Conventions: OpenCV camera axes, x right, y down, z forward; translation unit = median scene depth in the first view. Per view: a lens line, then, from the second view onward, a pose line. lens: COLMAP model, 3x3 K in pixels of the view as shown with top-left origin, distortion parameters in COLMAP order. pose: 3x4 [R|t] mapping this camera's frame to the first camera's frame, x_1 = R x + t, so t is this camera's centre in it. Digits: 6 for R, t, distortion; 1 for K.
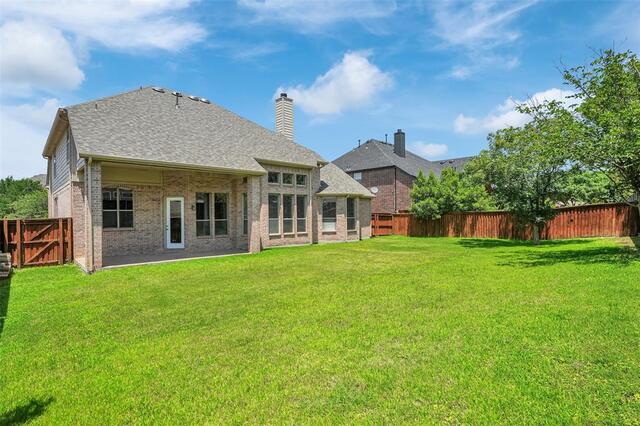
lens RADIAL K [[322.1, 0, 322.6], [0, 322.1, 215.9], [0, 0, 1]] dist [-0.001645, -0.000359]
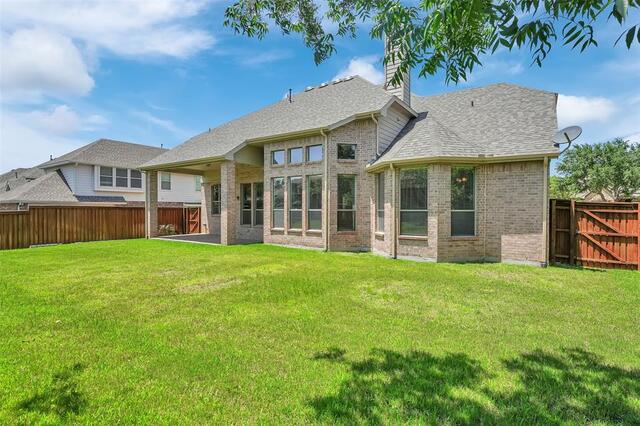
lens RADIAL K [[322.1, 0, 322.9], [0, 322.1, 212.0], [0, 0, 1]] dist [-0.001645, -0.000359]
pose [[0.211162, 0.019357, -0.977259, 0.623789], [-0.005469, 0.999812, 0.018622, 0.000041], [0.977436, 0.001412, 0.211228, 0.905031]]
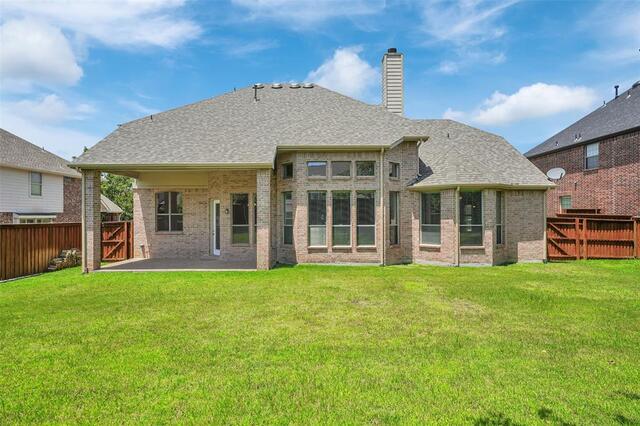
lens RADIAL K [[353.4, 0, 323.8], [0, 353.4, 213.3], [0, 0, 1]] dist [0.005885, 0.000561]
pose [[0.721827, 0.003711, -0.692064, 0.399072], [-0.003500, 0.999992, 0.001712, -0.019105], [0.692065, 0.001186, 0.721834, 0.415868]]
